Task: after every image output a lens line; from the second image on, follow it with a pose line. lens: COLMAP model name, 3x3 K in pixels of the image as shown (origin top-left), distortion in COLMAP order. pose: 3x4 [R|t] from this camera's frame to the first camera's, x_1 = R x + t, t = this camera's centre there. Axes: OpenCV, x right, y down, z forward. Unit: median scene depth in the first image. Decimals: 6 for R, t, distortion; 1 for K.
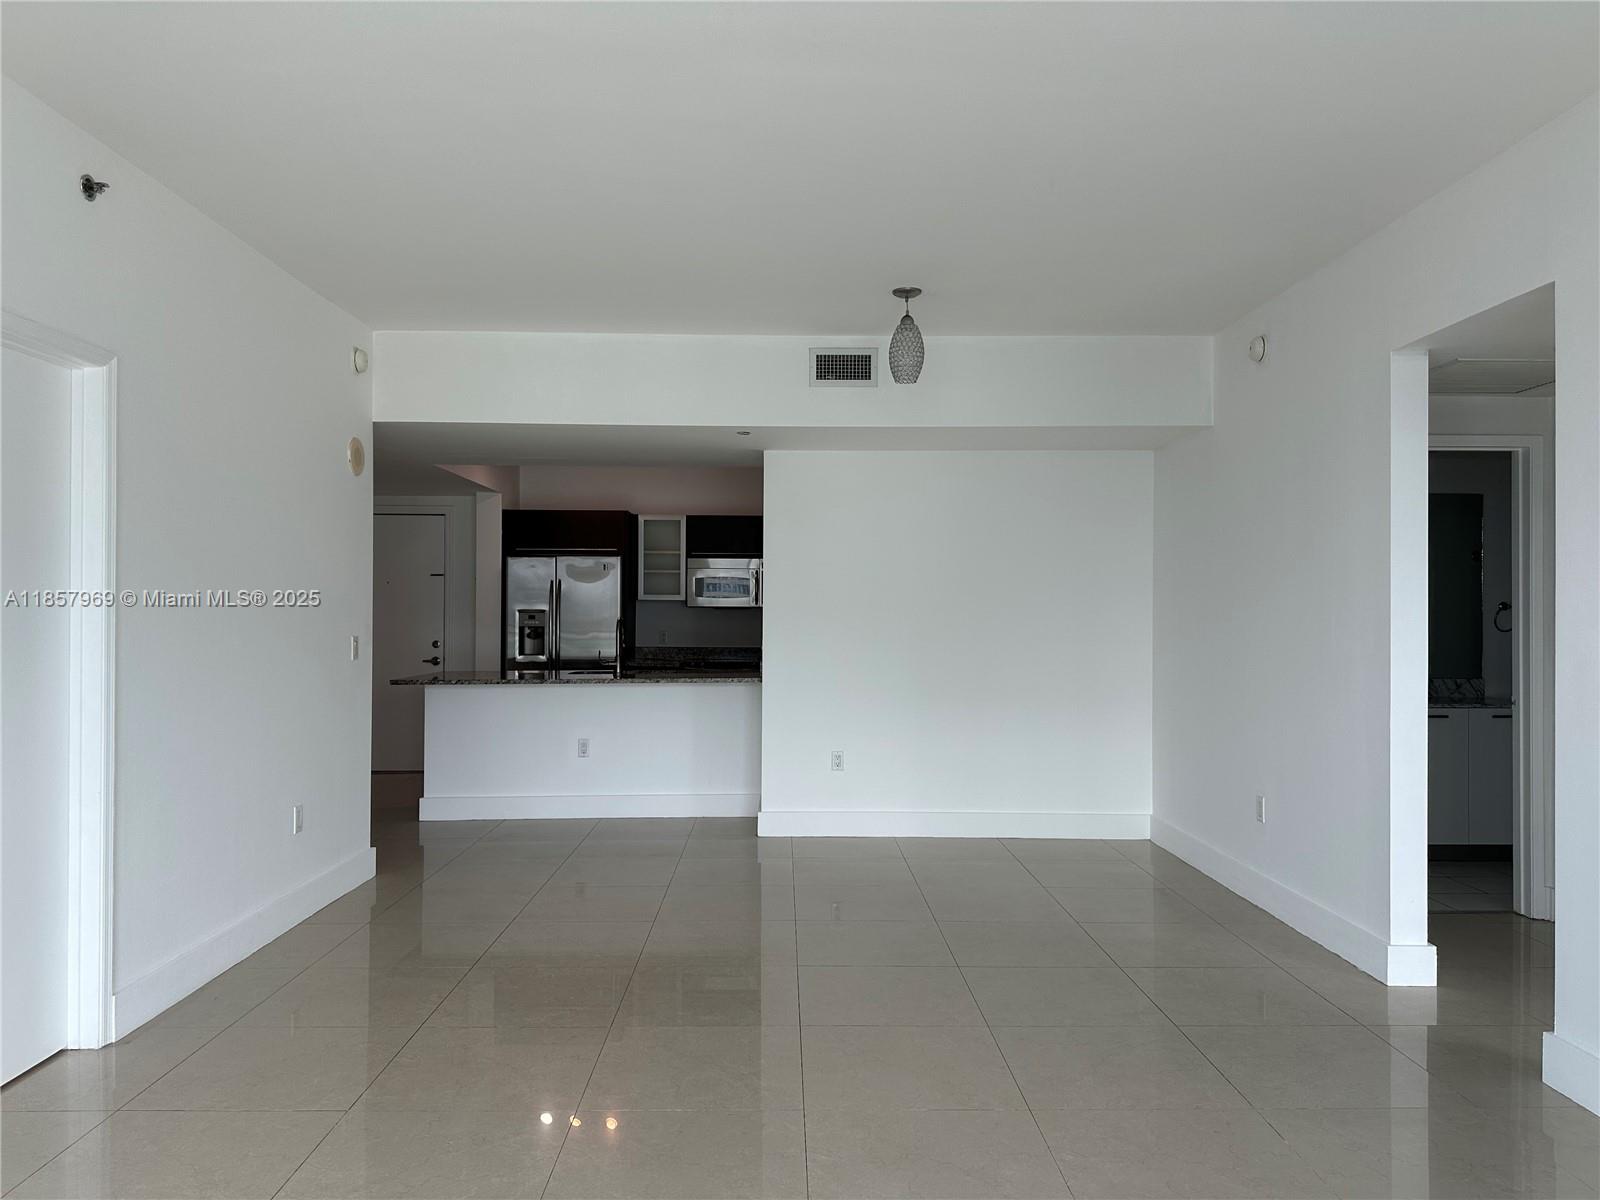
lens RADIAL K [[1117.9, 0, 800.0], [0, 1117.9, 600.0], [0, 0, 1]] dist [0.186639, -0.361208]
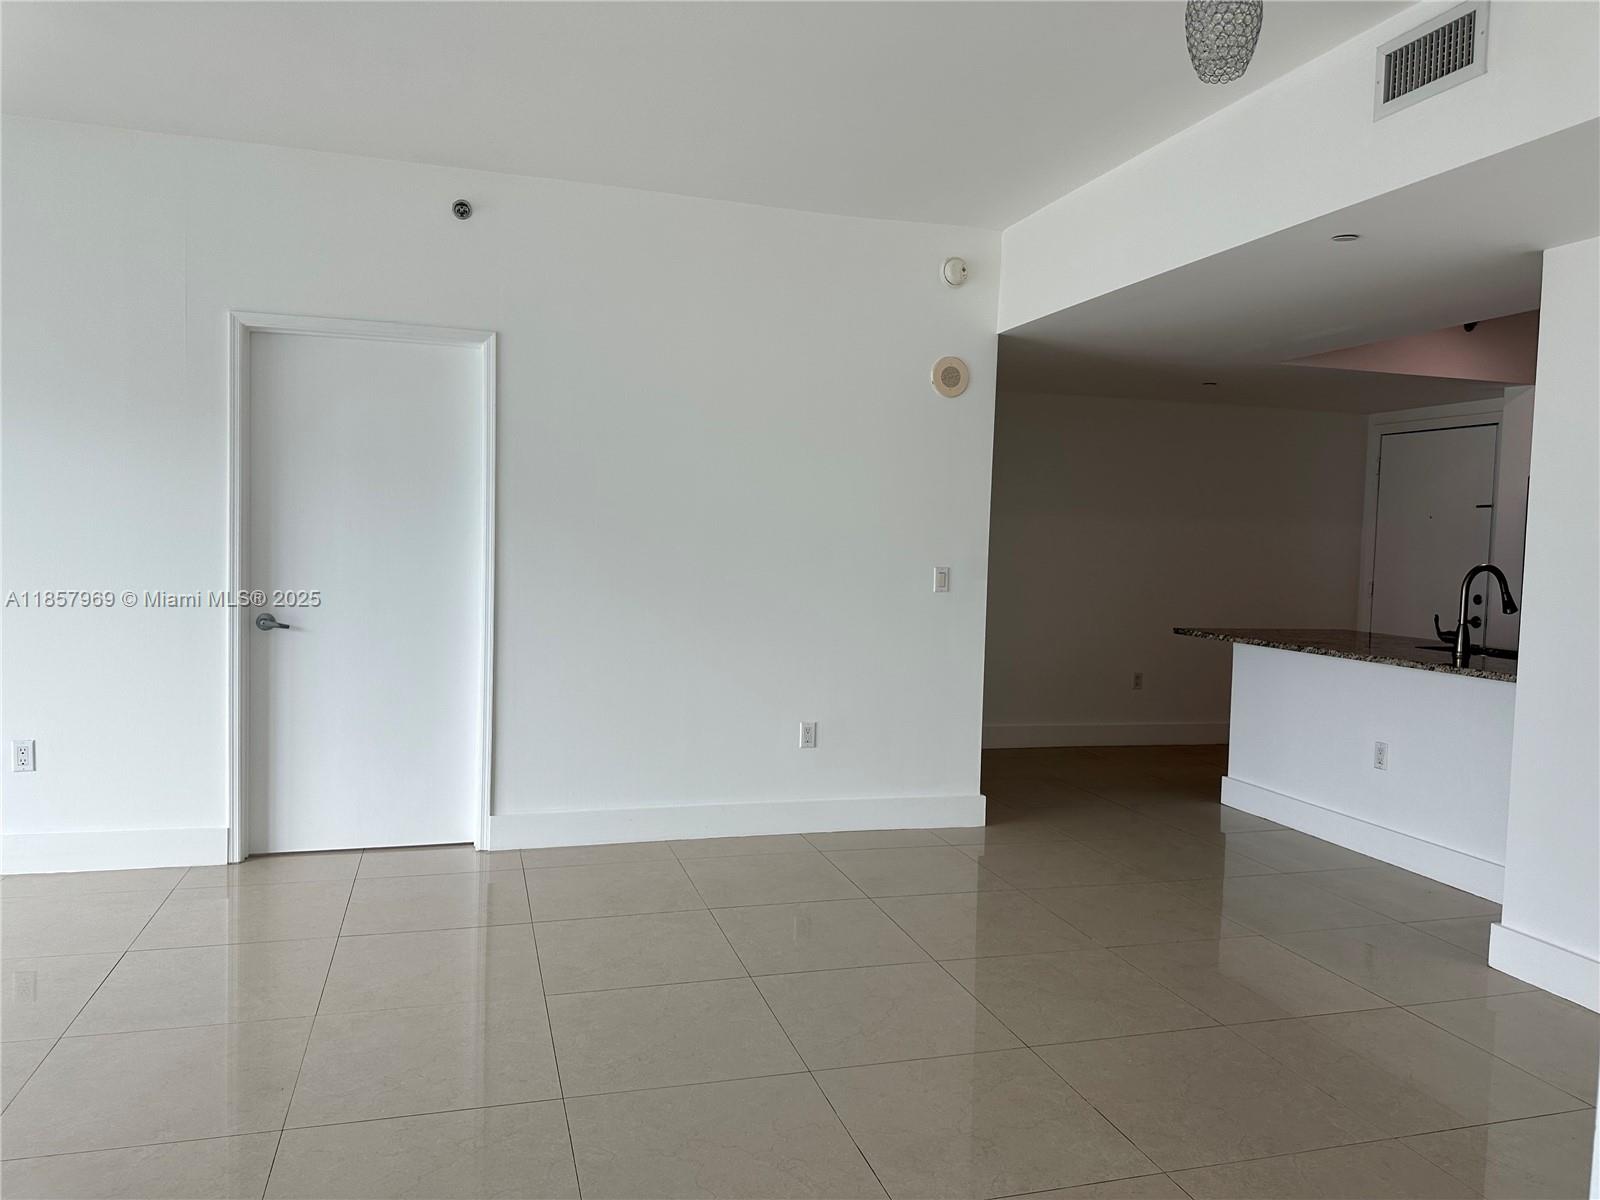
lens RADIAL K [[1124.1, 0, 751.6], [0, 1124.1, 593.9], [0, 0, 1]] dist [-0.002181, -0.000919]
pose [[0.231971, 0.057963, -0.970994, 0.293081], [-0.018800, 0.998304, 0.055102, 0.003915], [0.972541, 0.005473, 0.232667, 0.383389]]
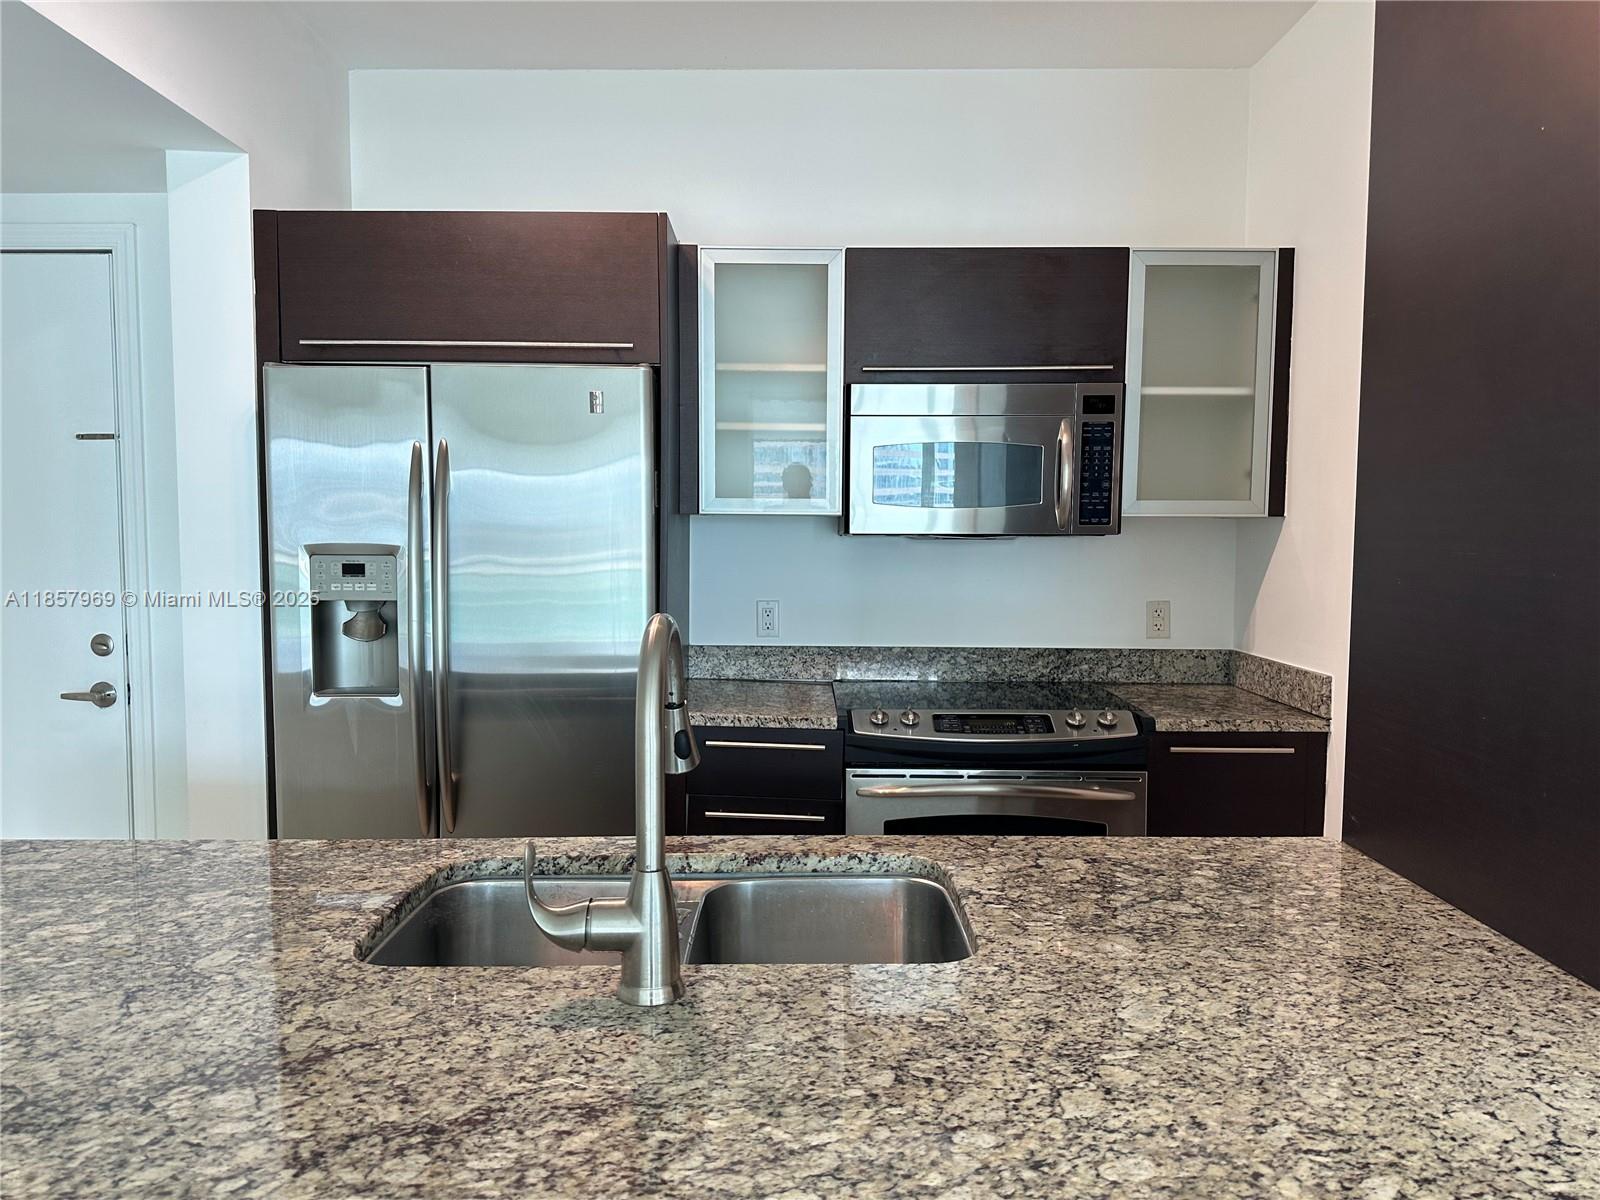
lens RADIAL K [[1117.9, 0, 800.0], [0, 1117.9, 600.0], [0, 0, 1]] dist [0.186639, -0.361208]
pose [[0.999840, 0.000404, -0.017907, -0.113630], [0.000964, 0.997080, 0.076362, 0.000189], [0.017885, -0.076367, 0.996919, 0.698735]]
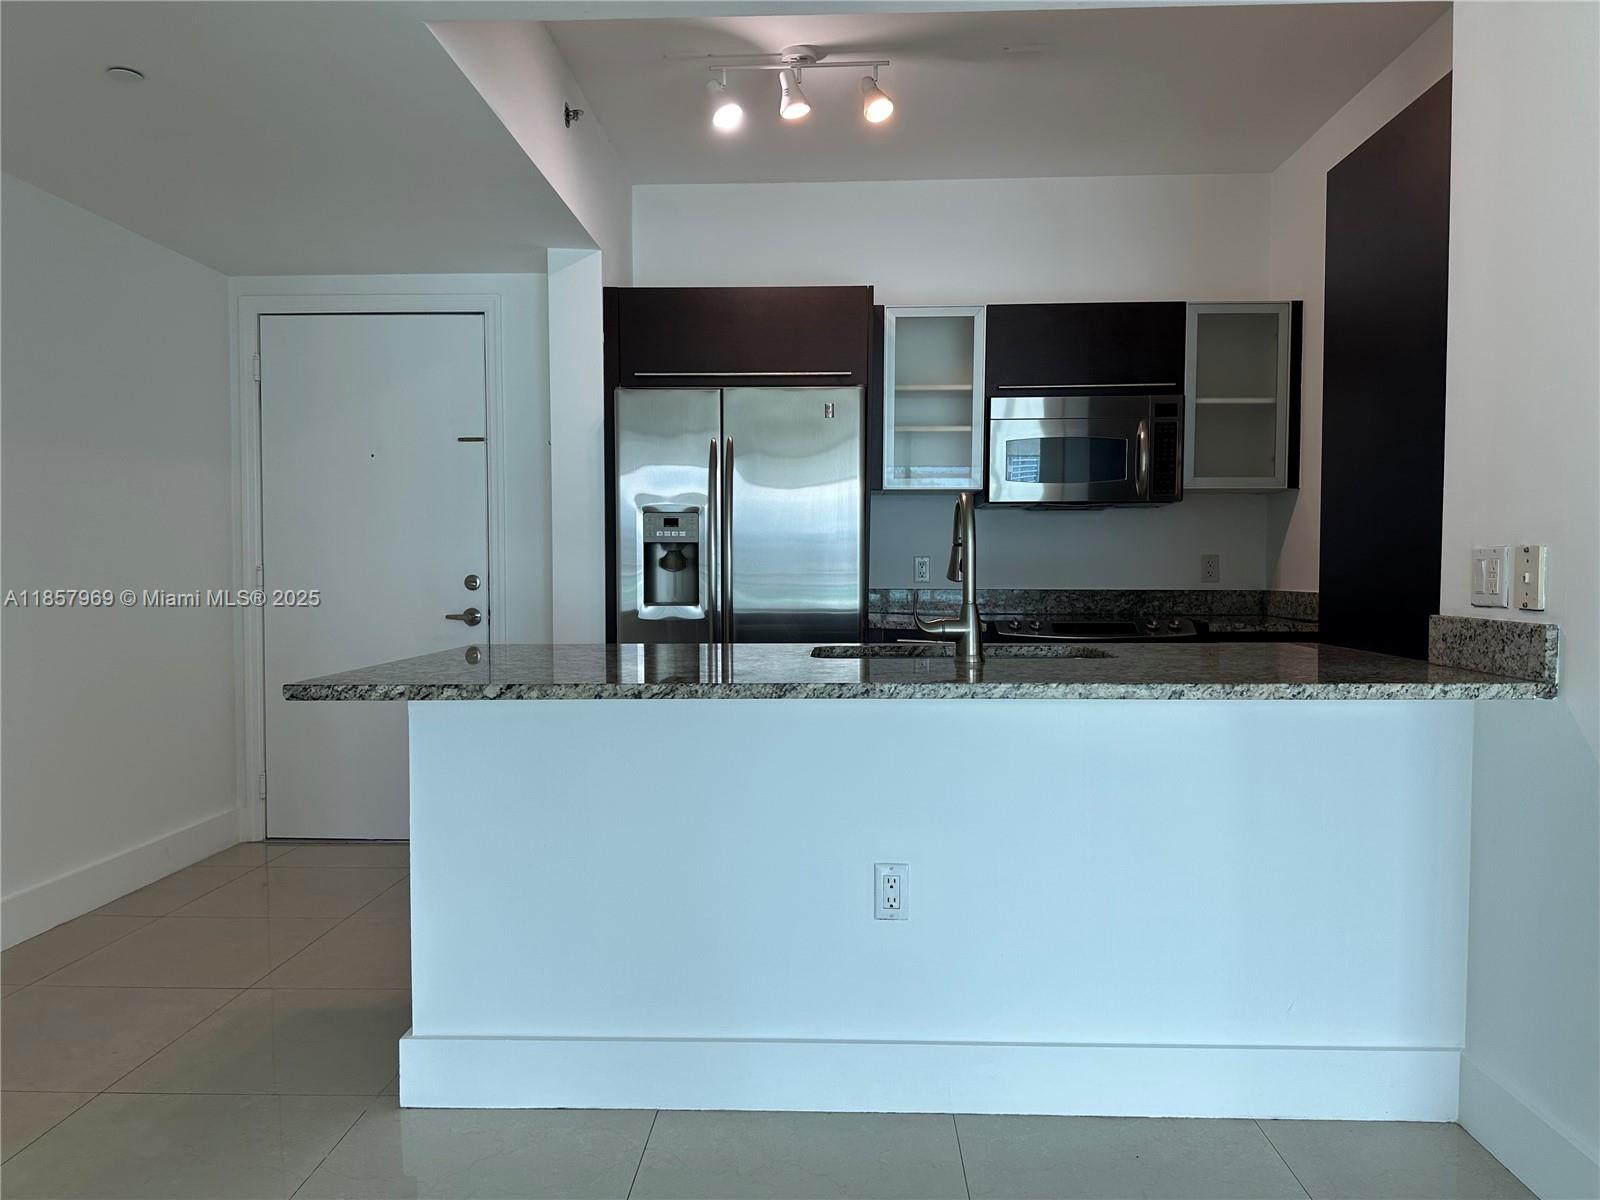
lens RADIAL K [[1117.9, 0, 800.0], [0, 1117.9, 600.0], [0, 0, 1]] dist [0.186639, -0.361208]
pose [[0.998361, -0.002577, -0.057179, -0.158978], [0.005002, 0.999092, 0.042304, 0.027595], [0.057019, -0.042520, 0.997467, 0.545357]]
